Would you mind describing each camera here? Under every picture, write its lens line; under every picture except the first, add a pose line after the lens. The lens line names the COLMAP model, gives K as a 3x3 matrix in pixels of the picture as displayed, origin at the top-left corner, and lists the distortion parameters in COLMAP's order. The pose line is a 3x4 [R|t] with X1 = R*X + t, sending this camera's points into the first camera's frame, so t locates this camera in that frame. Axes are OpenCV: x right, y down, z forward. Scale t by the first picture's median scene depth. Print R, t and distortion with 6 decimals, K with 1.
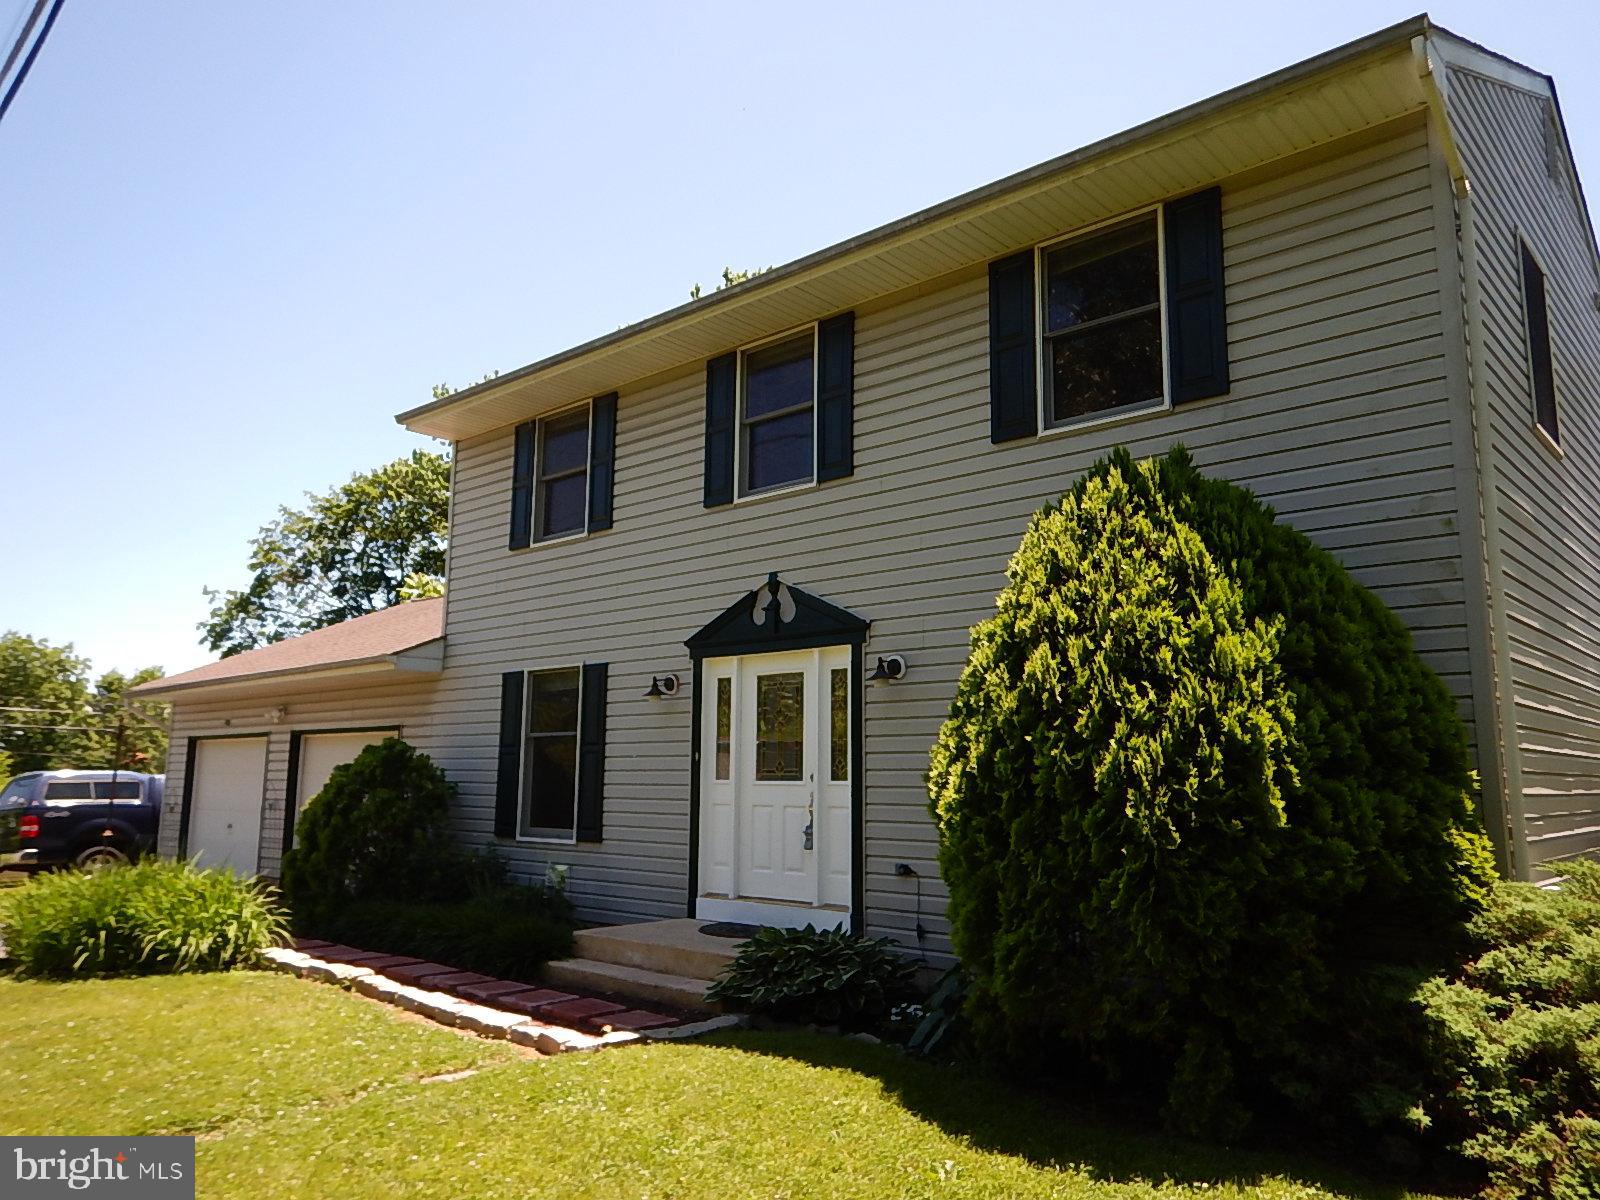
lens RADIAL K [[1152.1, 0, 800.0], [0, 1152.1, 600.0], [0, 0, 1]] dist [0.000990, 0.005997]
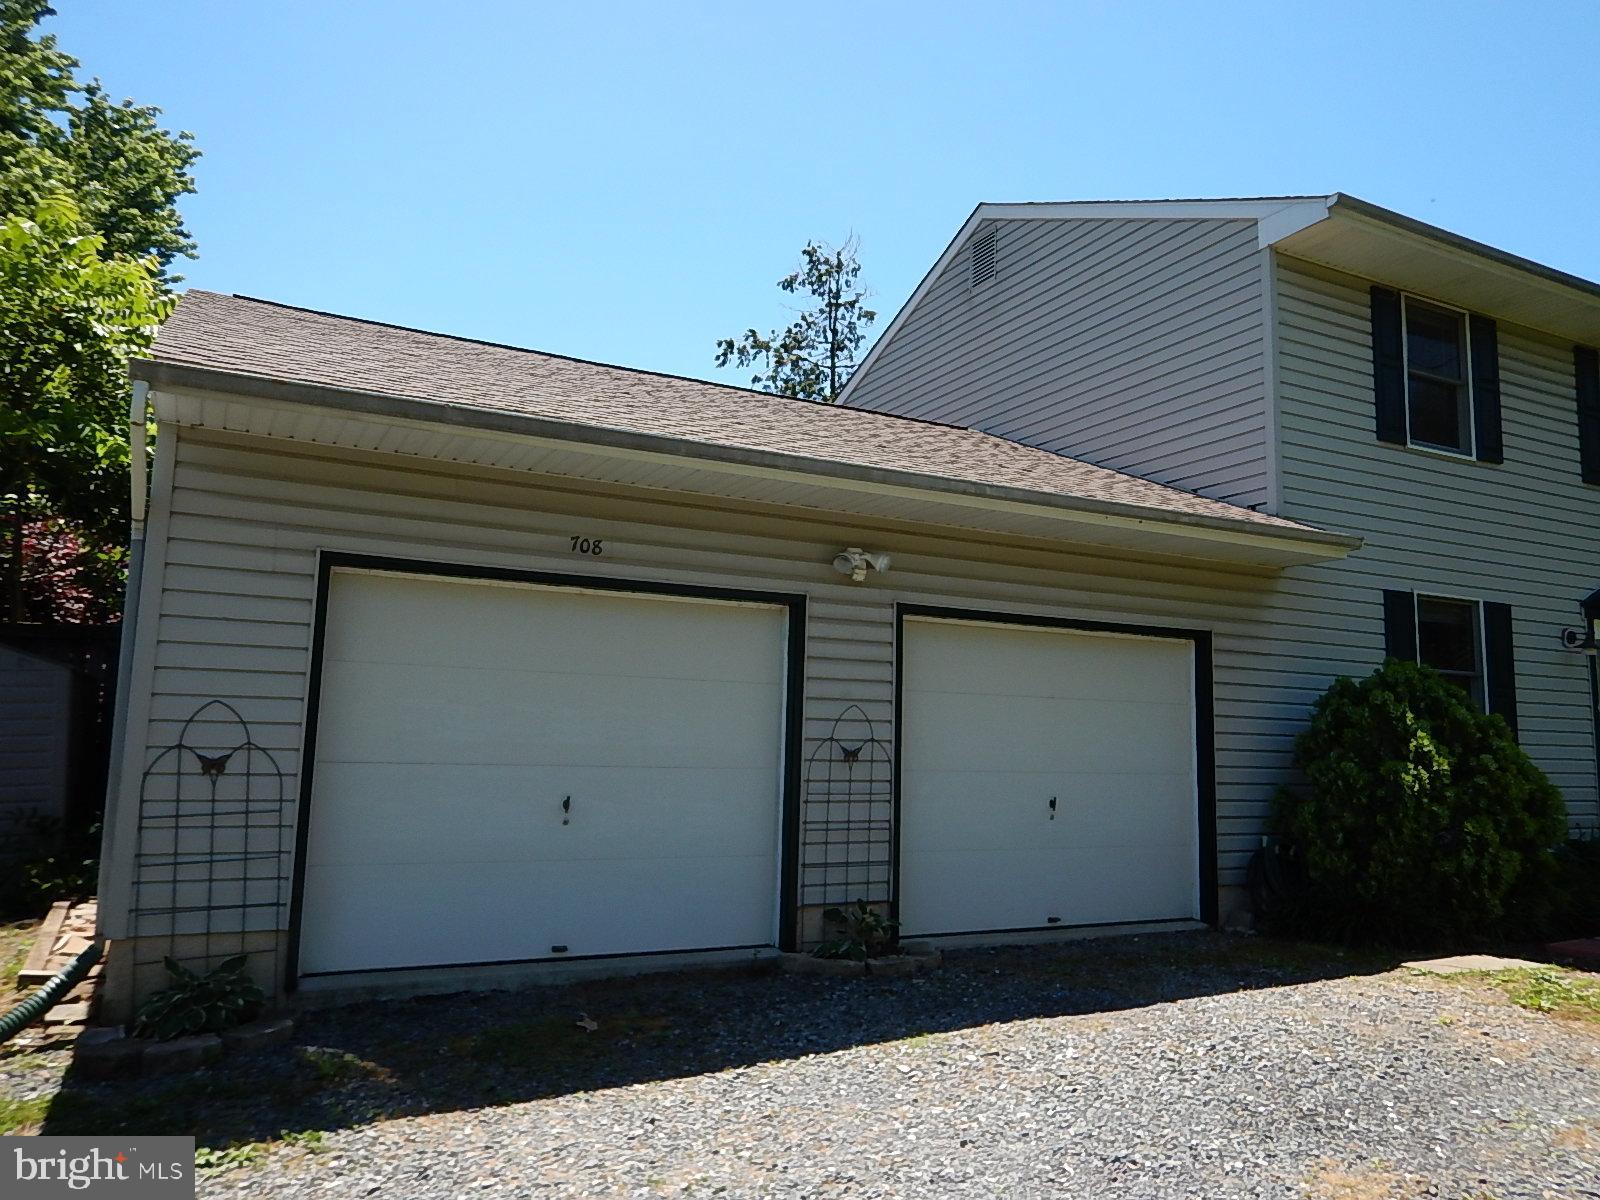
lens RADIAL K [[1201.3, 0, 799.8], [0, 1201.3, 557.5], [0, 0, 1]] dist [-0.002609, -0.003944]
pose [[0.348459, 0.112649, 0.930530, -1.370186], [-0.187780, 0.981016, -0.048442, 0.183372], [-0.918322, -0.157855, 0.362997, 1.230972]]
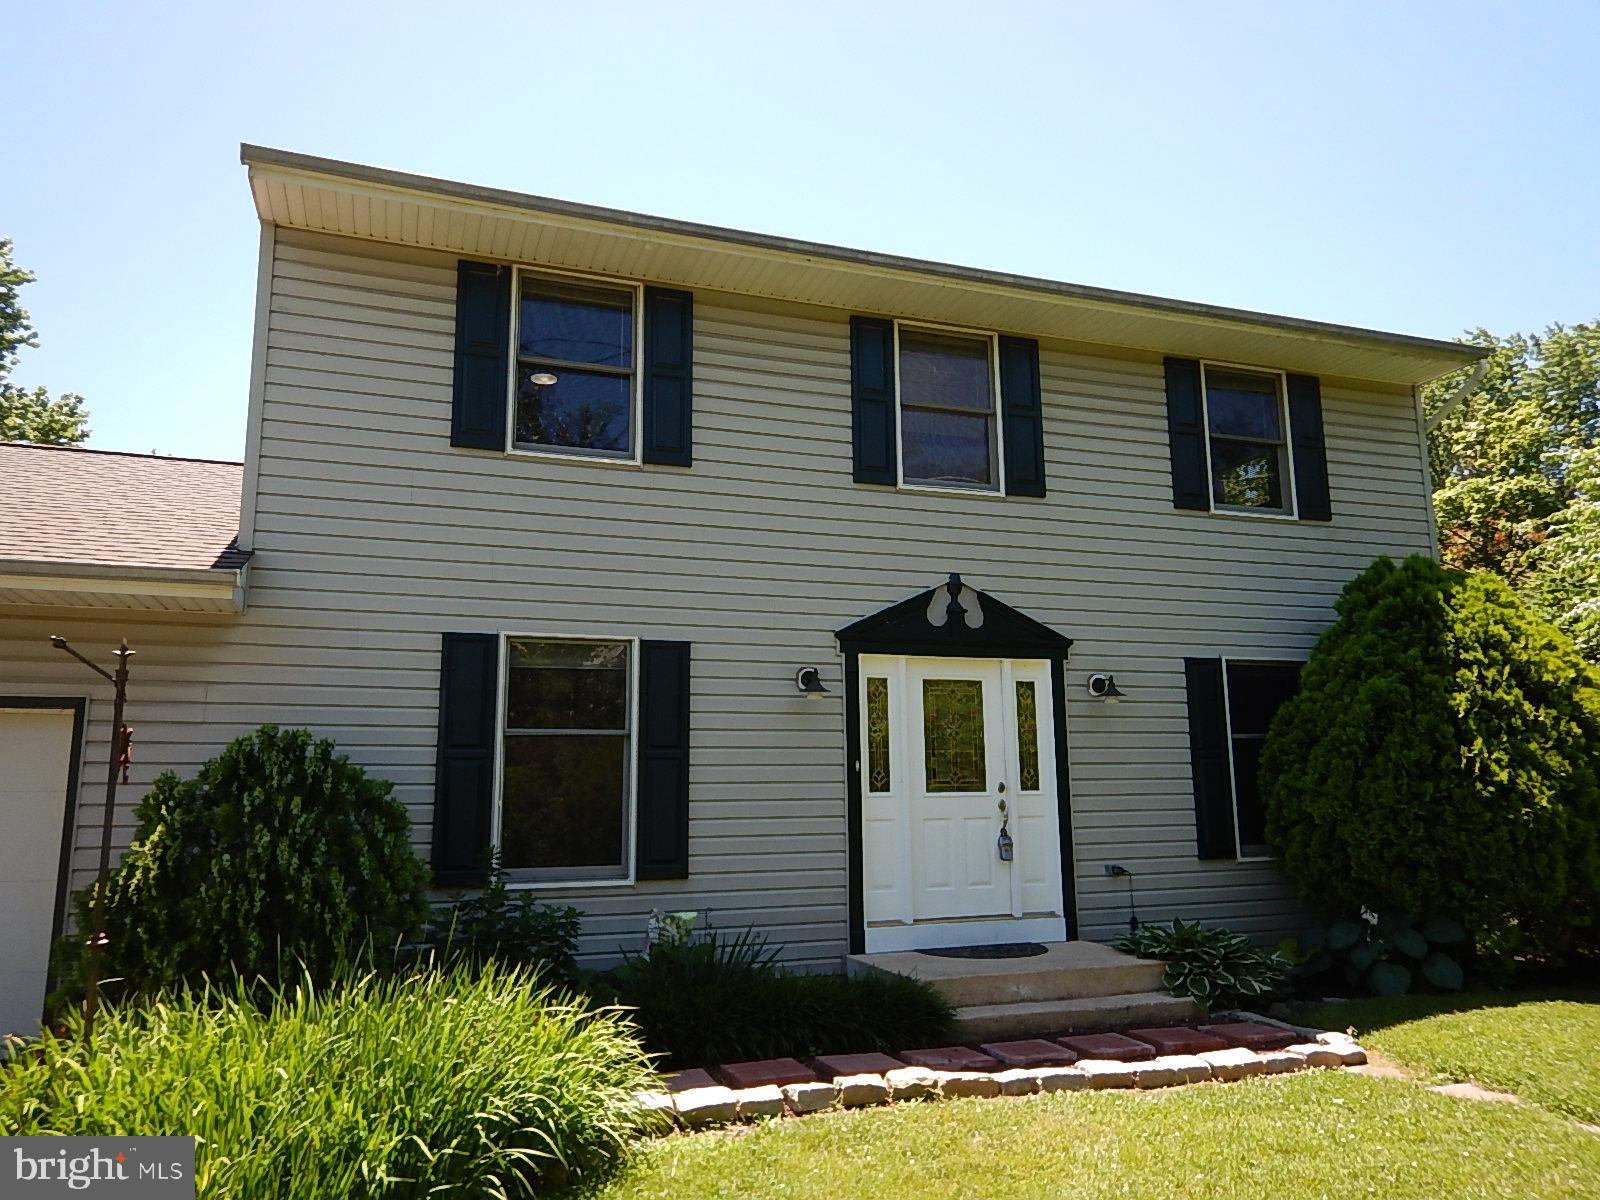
lens RADIAL K [[965.1, 0, 802.1], [0, 965.1, 659.6], [0, 0, 1]] dist [0.020166, -0.000416]
pose [[0.520723, 0.104684, 0.847283, -0.695891], [-0.119393, 0.991630, -0.049143, 0.092820], [-0.845336, -0.075570, 0.528863, 0.625478]]
